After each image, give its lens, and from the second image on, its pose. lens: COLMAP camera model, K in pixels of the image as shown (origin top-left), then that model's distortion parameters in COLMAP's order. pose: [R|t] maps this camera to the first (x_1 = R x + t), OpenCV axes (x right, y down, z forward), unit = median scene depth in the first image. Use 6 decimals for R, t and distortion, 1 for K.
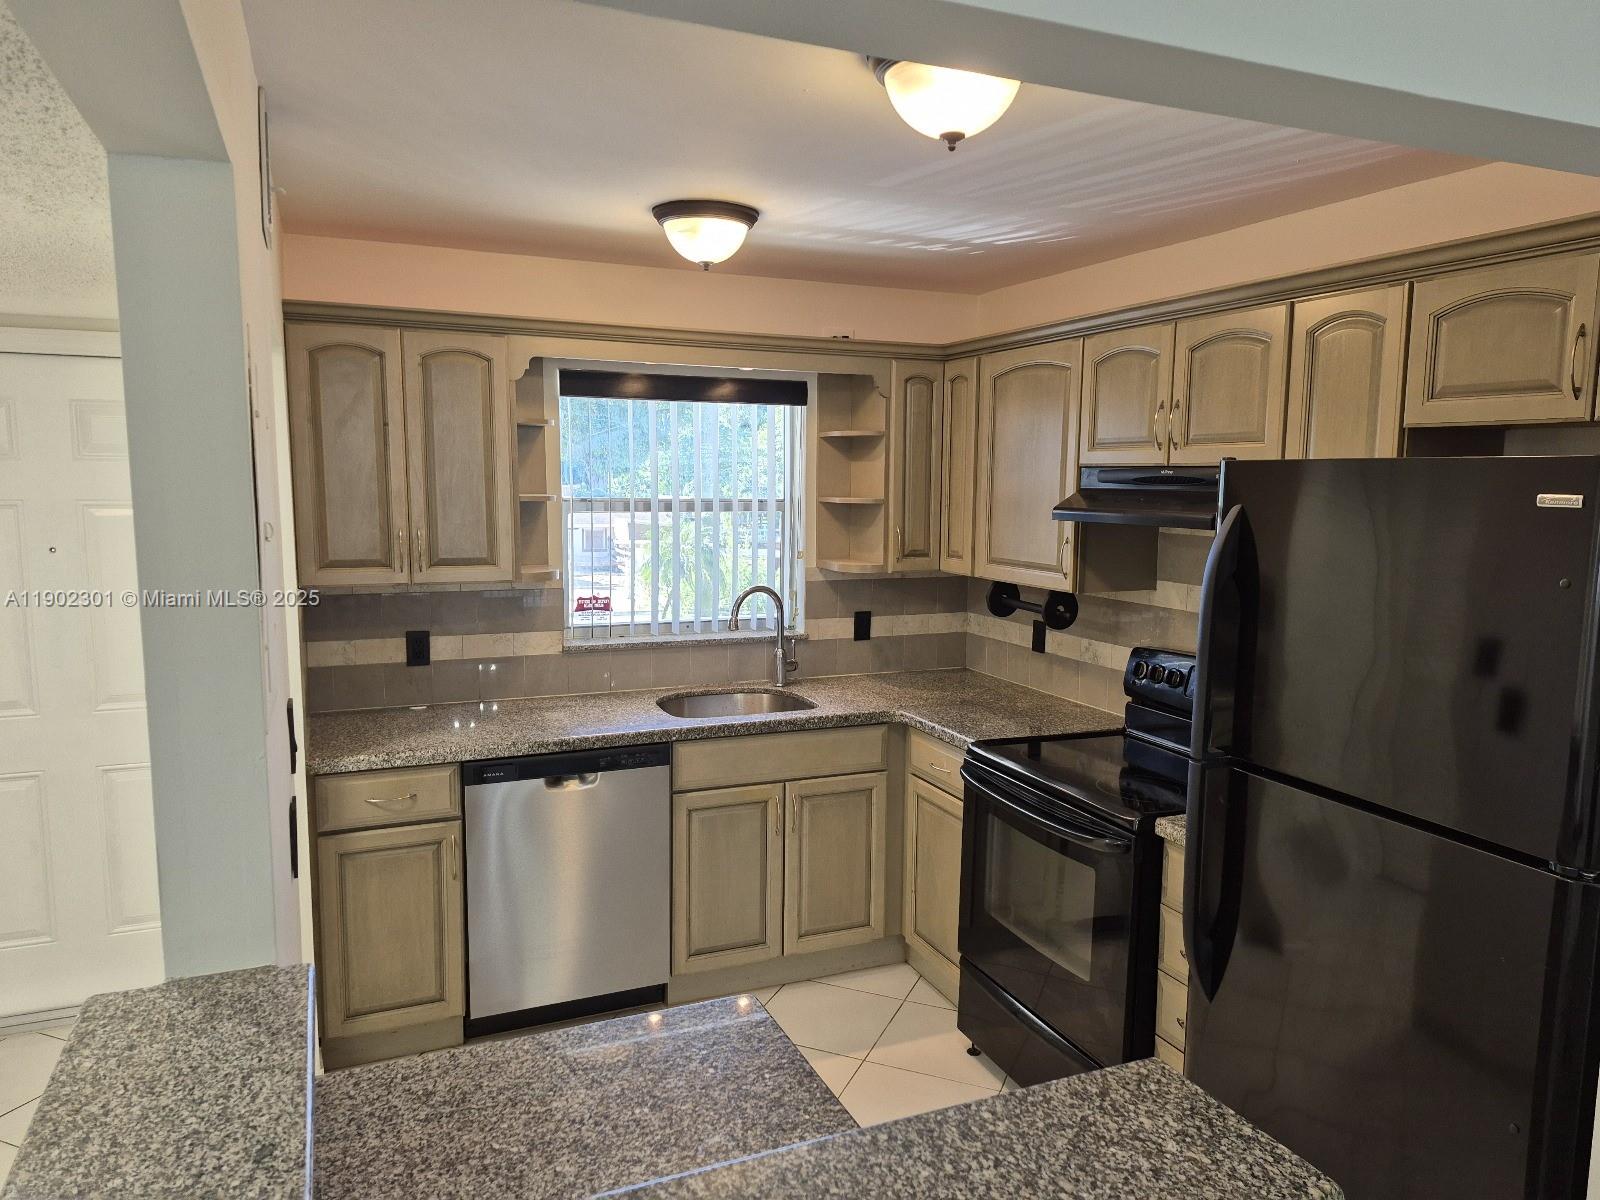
lens RADIAL K [[1117.2, 0, 805.8], [0, 1117.2, 611.4], [0, 0, 1]] dist [0.037111, -0.012847]
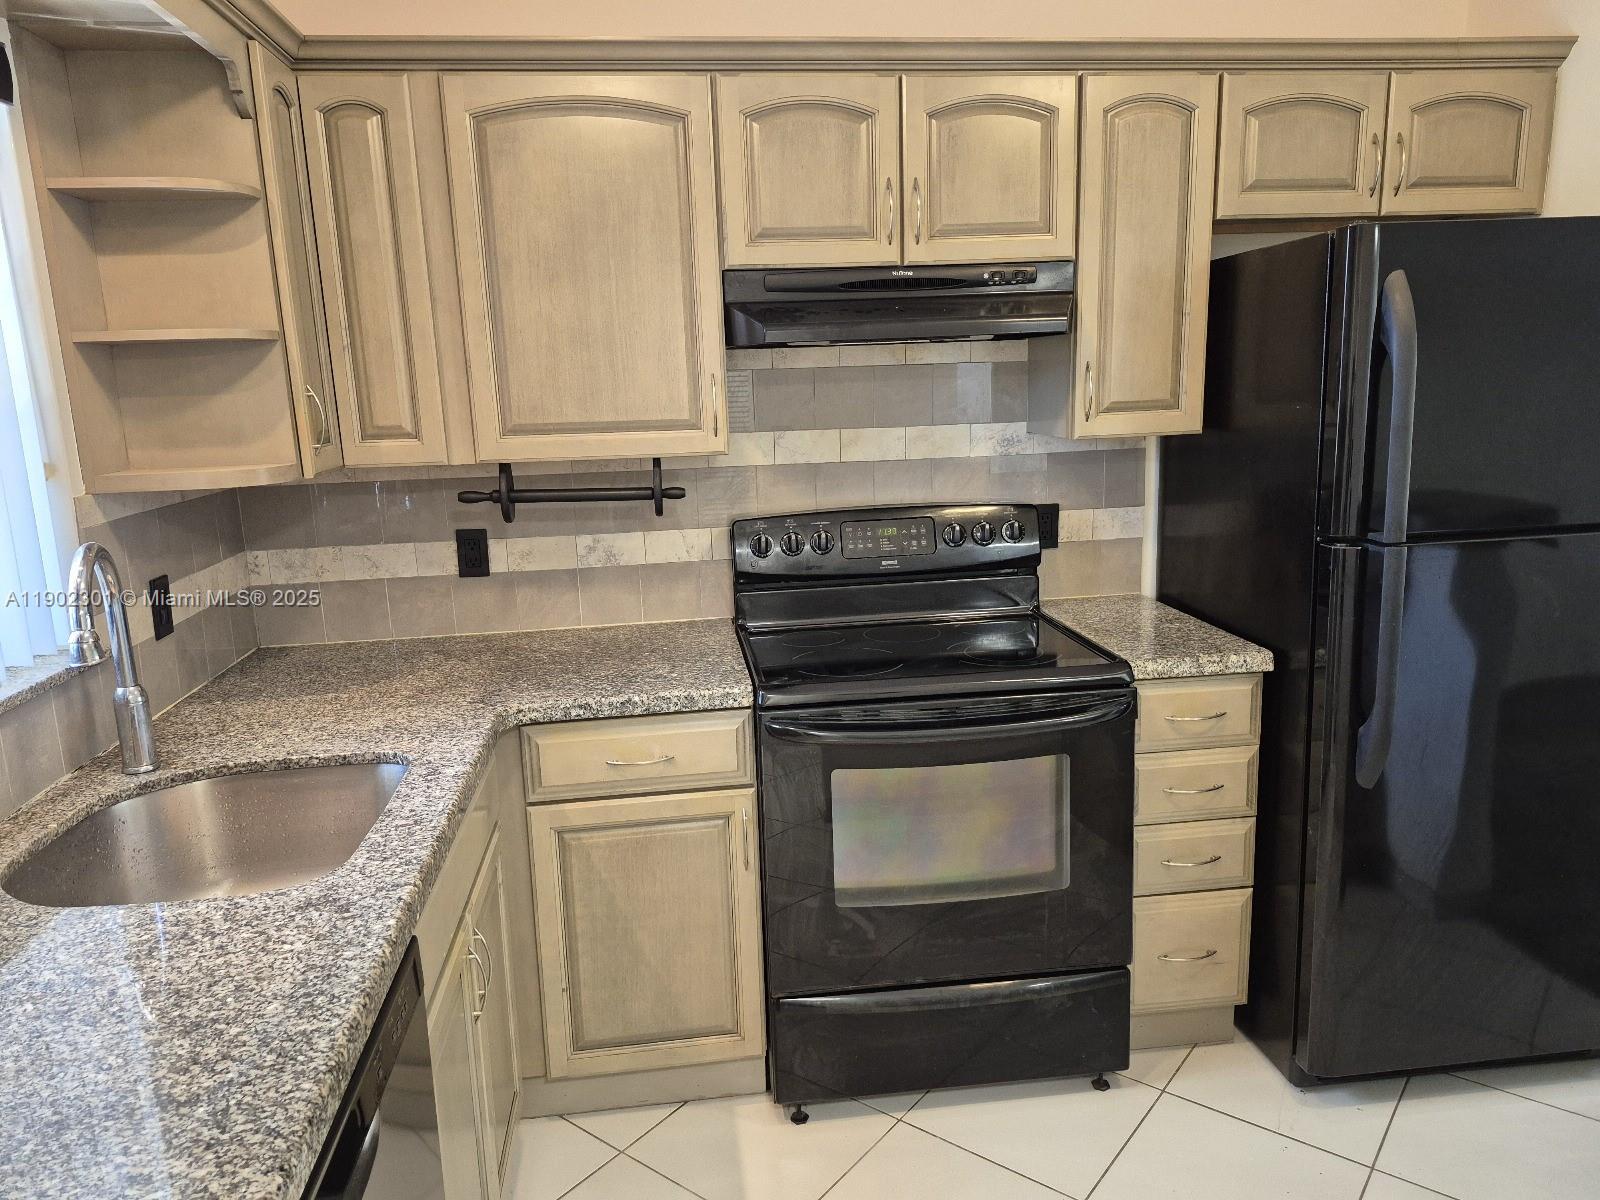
lens RADIAL K [[1117.2, 0, 799.9], [0, 1117.2, 595.1], [0, 0, 1]] dist [0.037111, -0.012847]
pose [[0.275511, -0.198772, 0.940523, -0.364438], [0.152673, 0.975018, 0.161339, -0.030459], [-0.949097, 0.099142, 0.298975, 0.636846]]
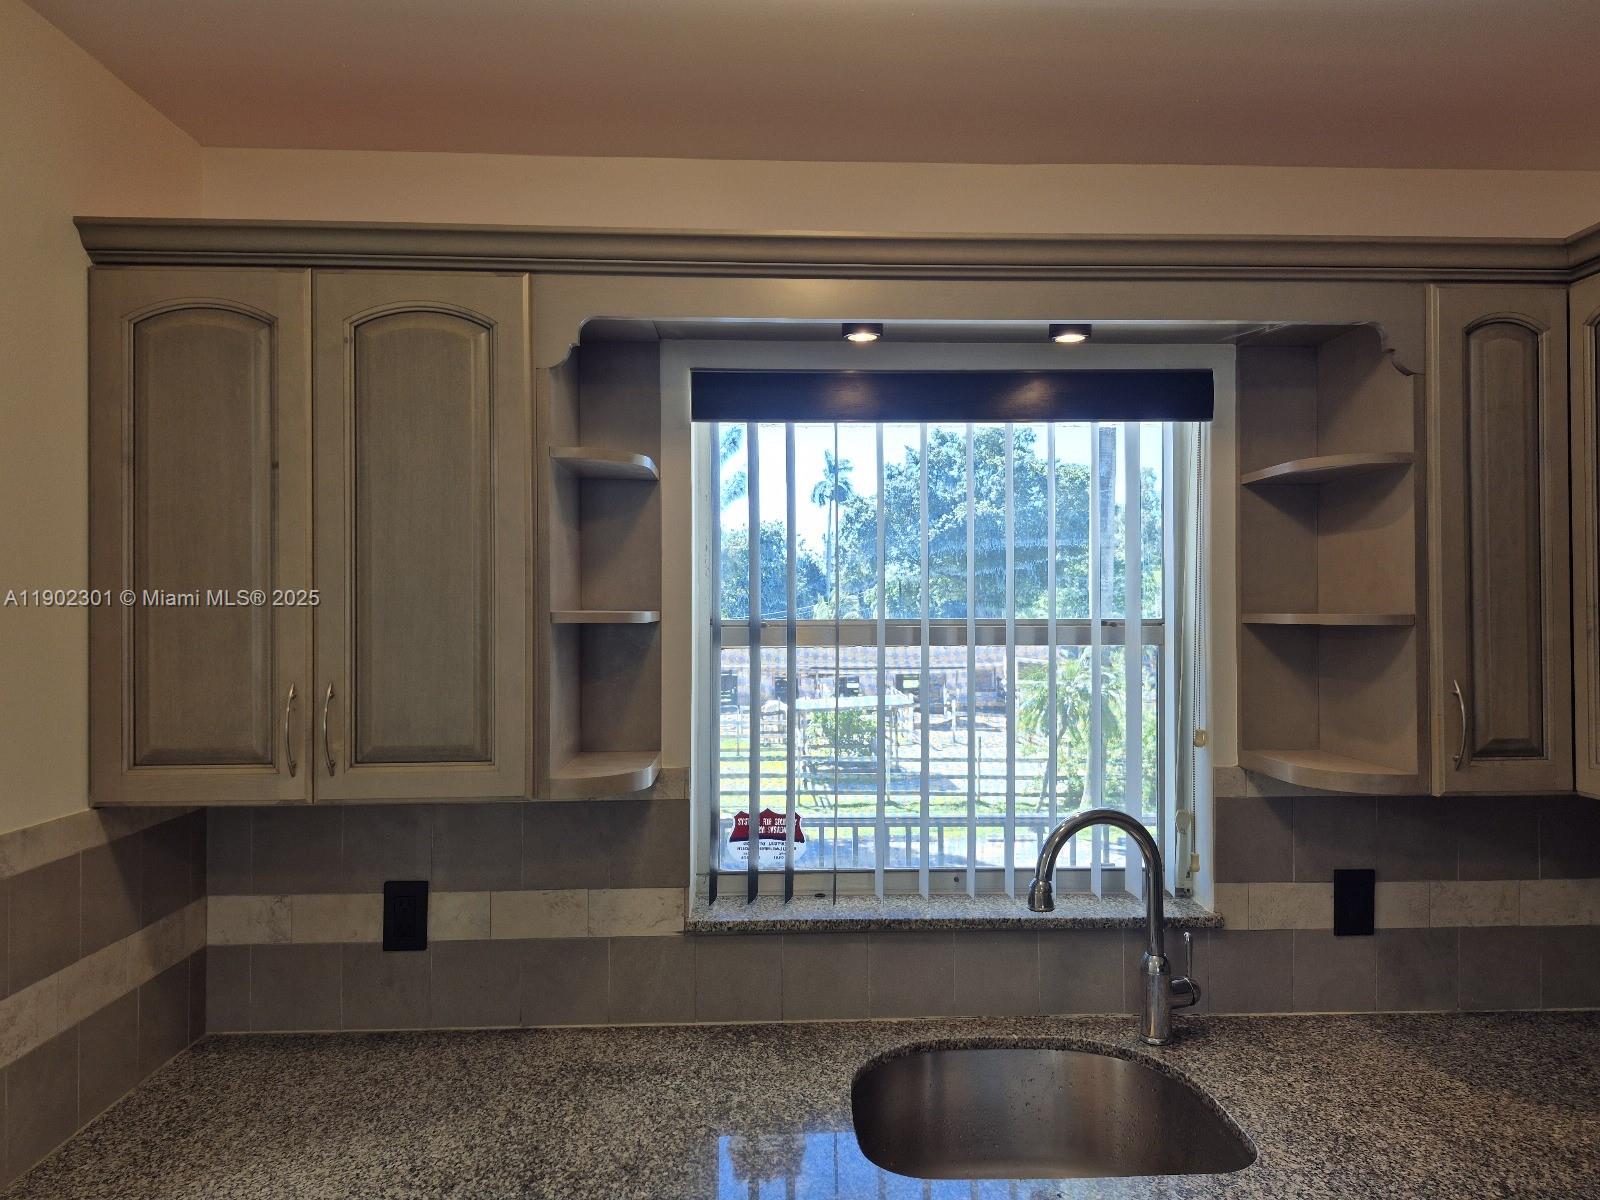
lens RADIAL K [[1117.2, 0, 799.5], [0, 1117.2, 614.4], [0, 0, 1]] dist [0.037111, -0.012847]
pose [[0.938854, -0.013258, -0.344061, -0.000229], [-0.028410, 0.992868, -0.115782, -0.045264], [0.343143, 0.118477, 0.931781, 0.529792]]
